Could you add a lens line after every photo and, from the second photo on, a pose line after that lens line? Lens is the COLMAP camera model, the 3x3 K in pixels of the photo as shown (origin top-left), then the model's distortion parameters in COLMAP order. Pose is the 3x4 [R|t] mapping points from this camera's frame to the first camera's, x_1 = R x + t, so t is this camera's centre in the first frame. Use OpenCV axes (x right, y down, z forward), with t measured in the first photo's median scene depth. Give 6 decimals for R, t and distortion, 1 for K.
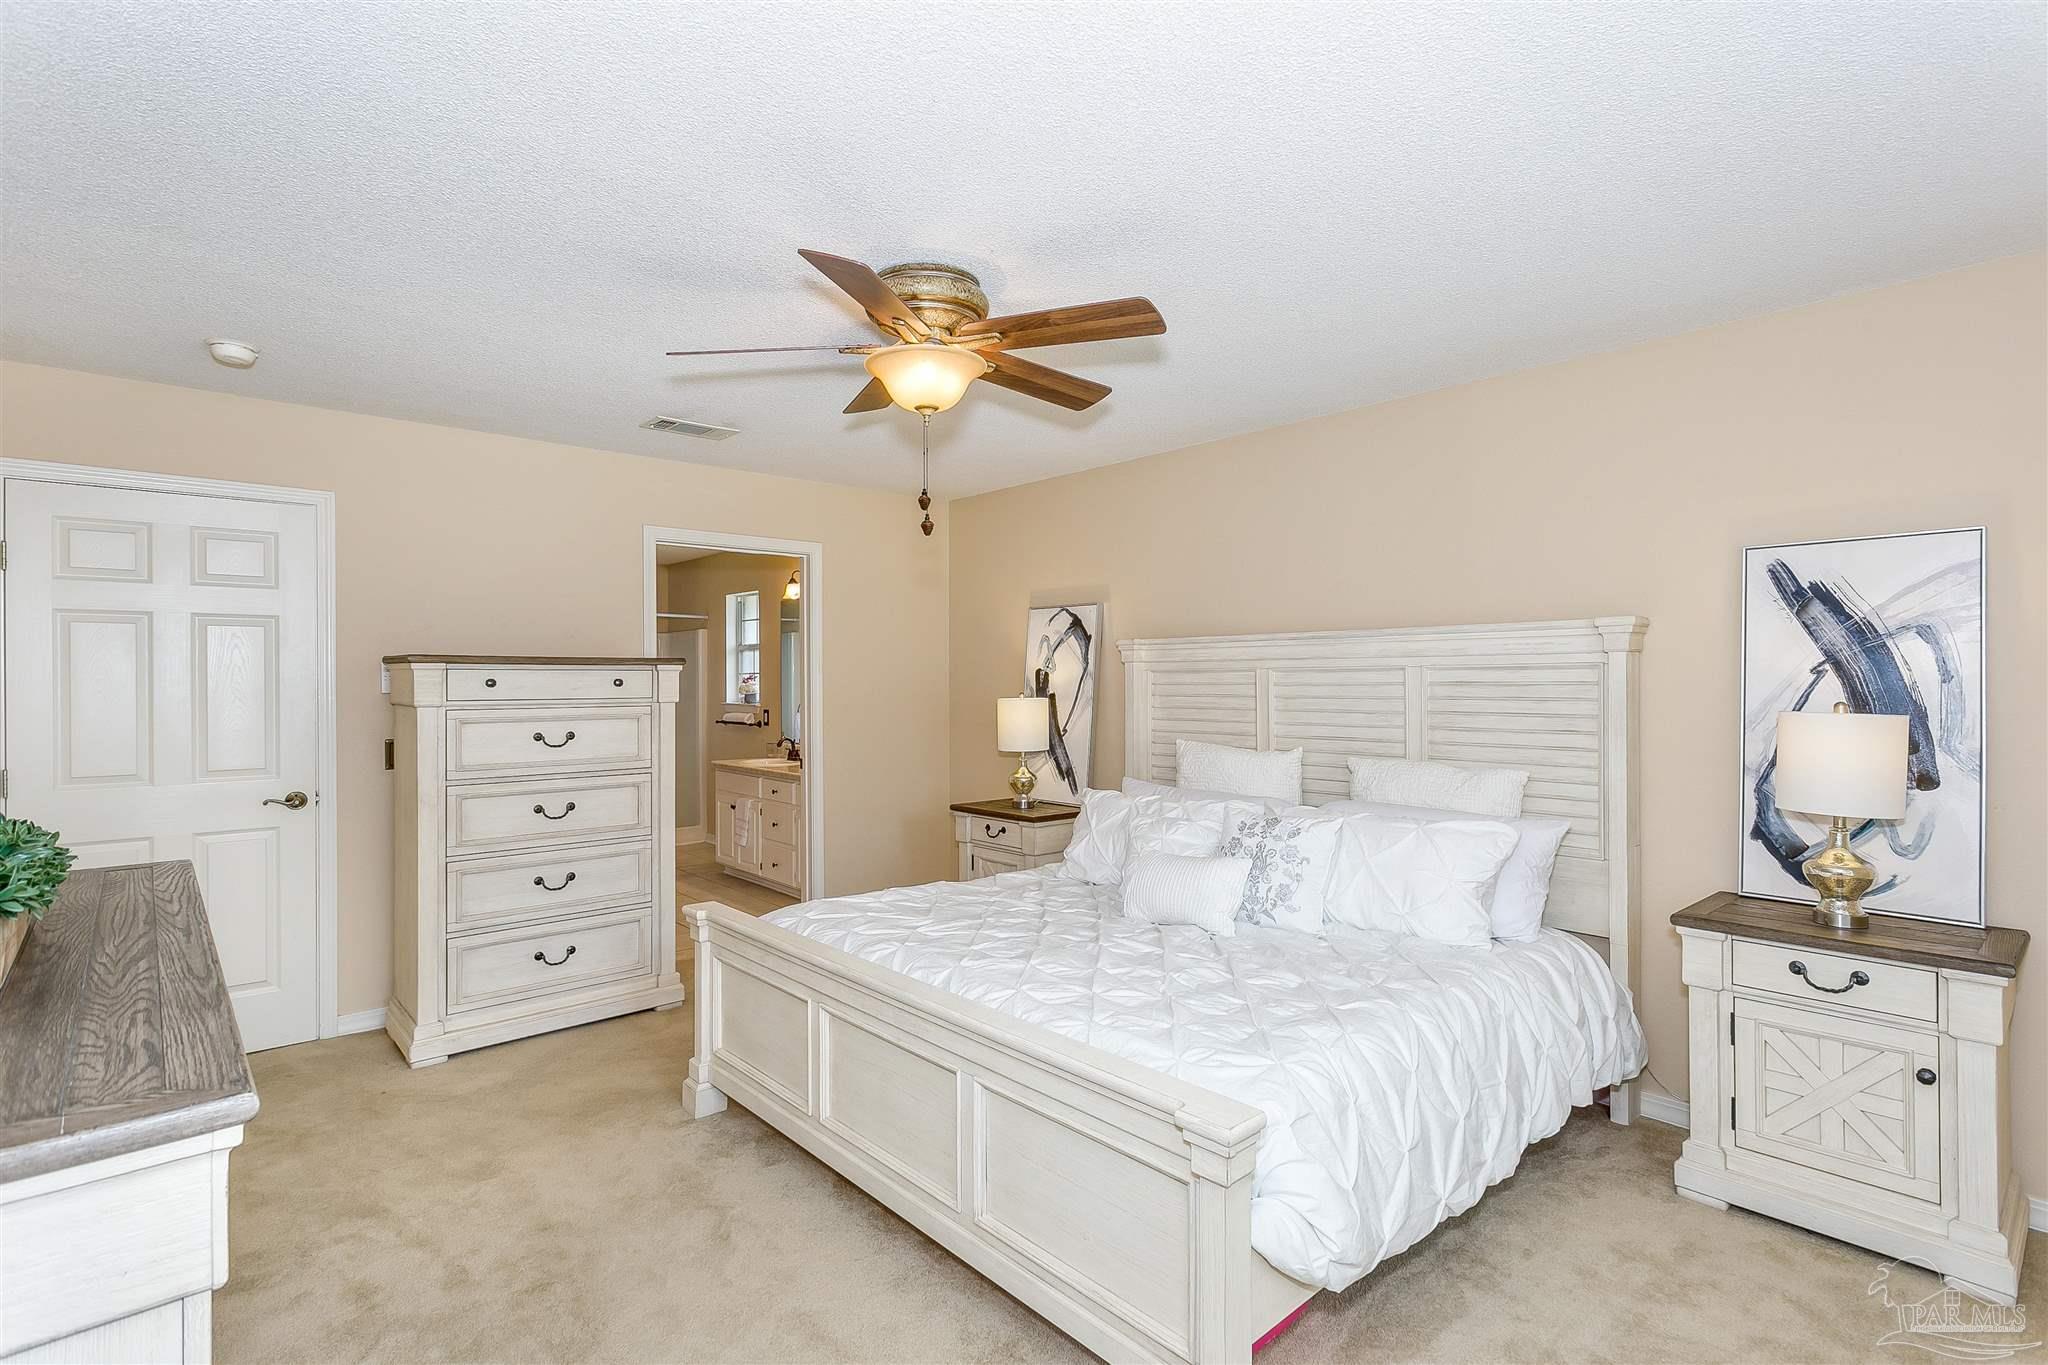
lens RADIAL K [[967.8, 0, 1024.0], [0, 967.8, 682.5], [0, 0, 1]] dist [0.002666, 0.000451]
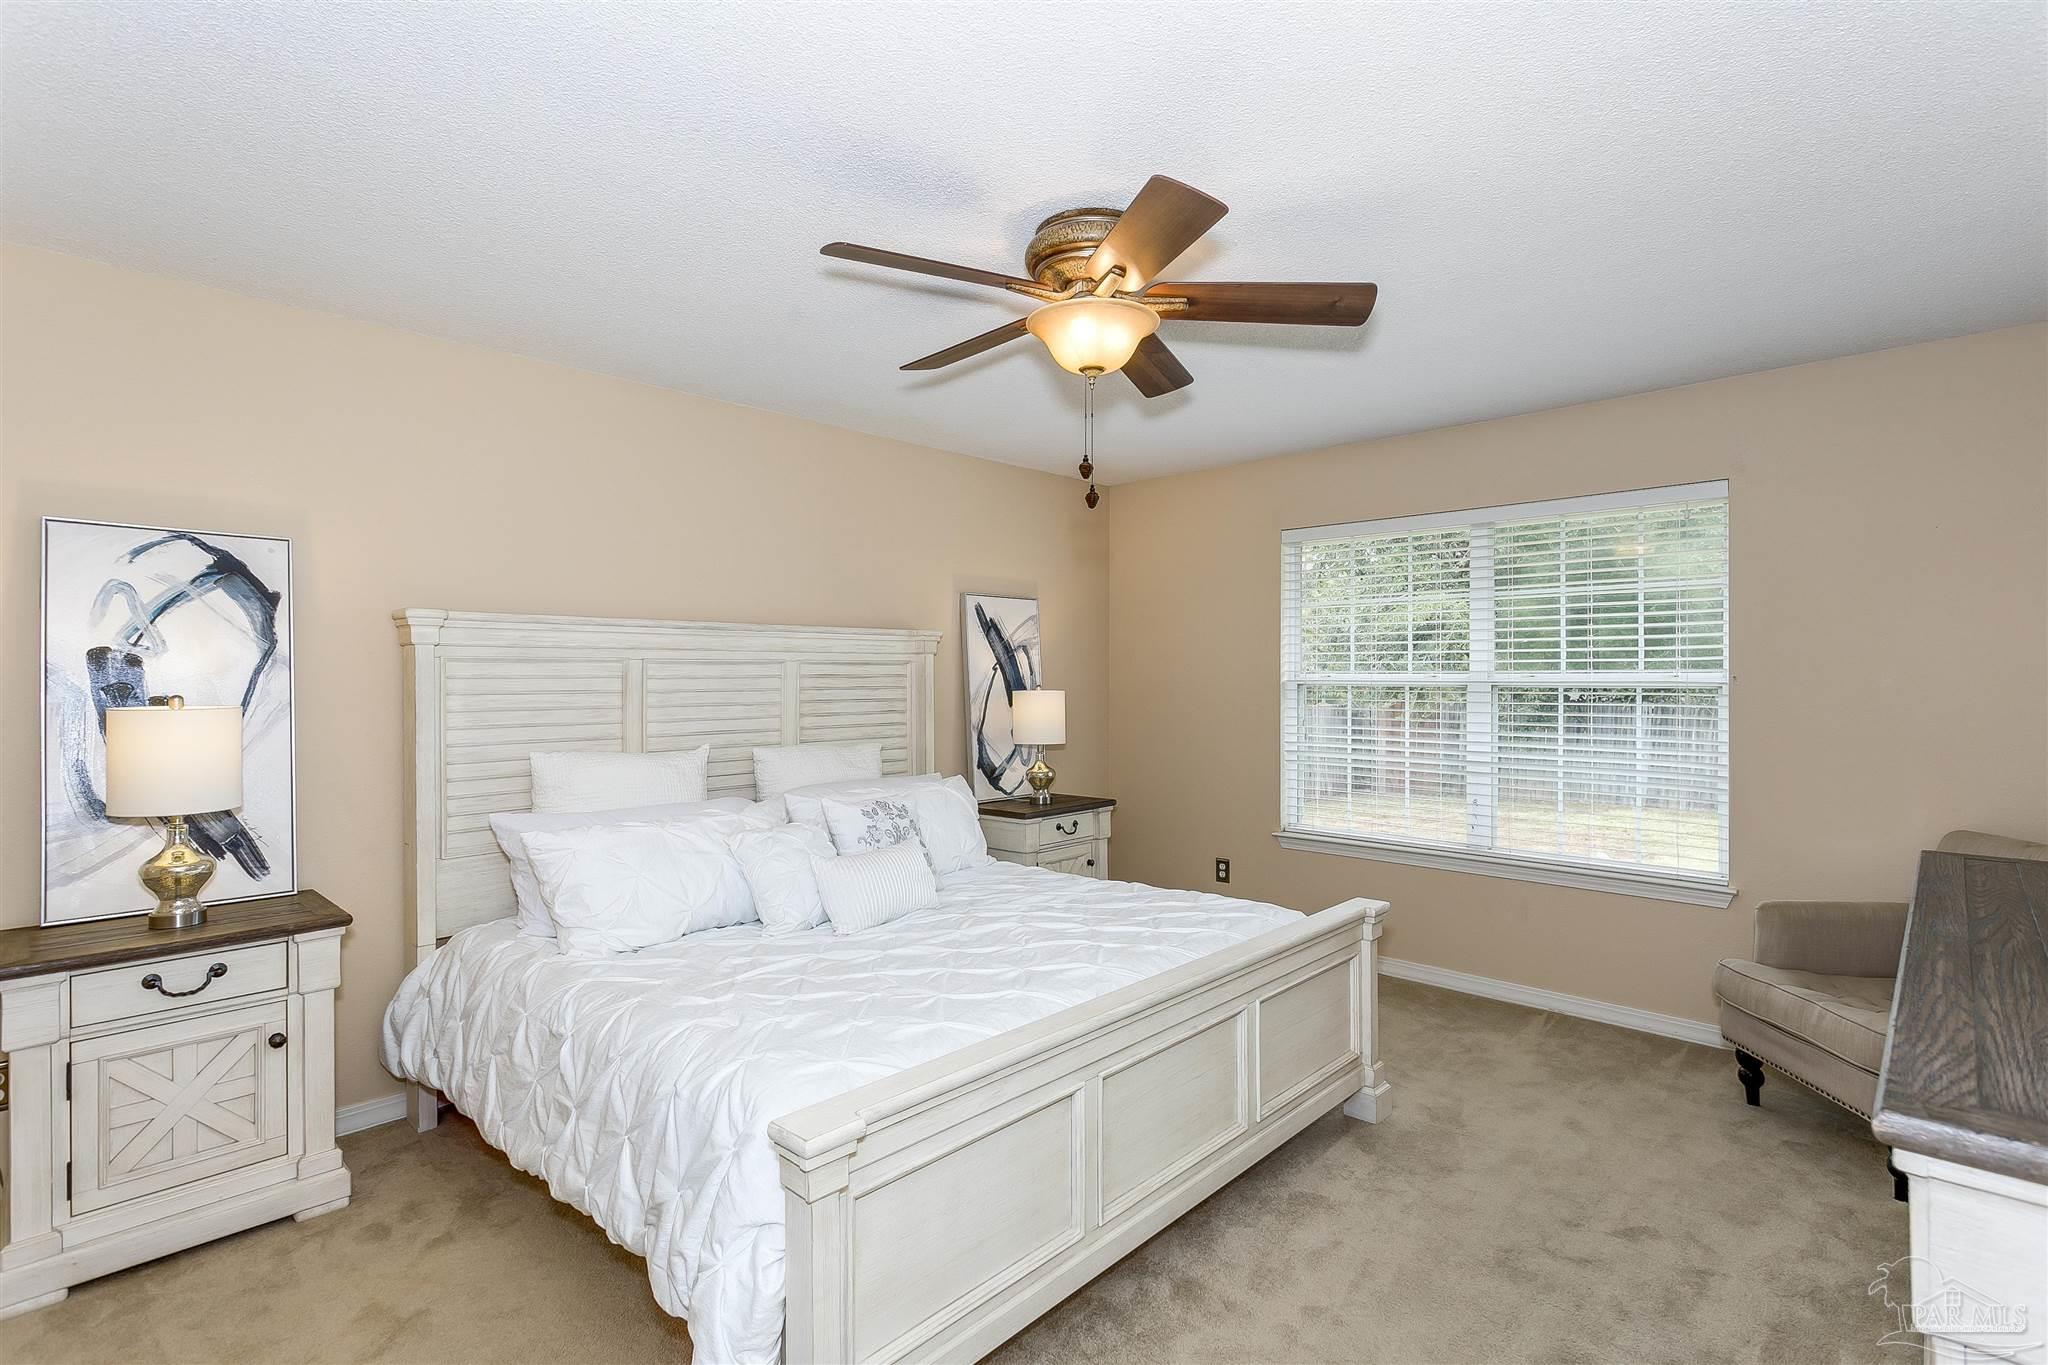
lens RADIAL K [[1005.6, 0, 1018.7], [0, 1005.6, 671.8], [0, 0, 1]] dist [0.006056, -0.000018]
pose [[-0.086645, 0.001844, 0.996238, -0.665594], [-0.000325, 0.999998, -0.001879, -0.001650], [-0.996239, -0.000486, -0.086644, 0.727137]]
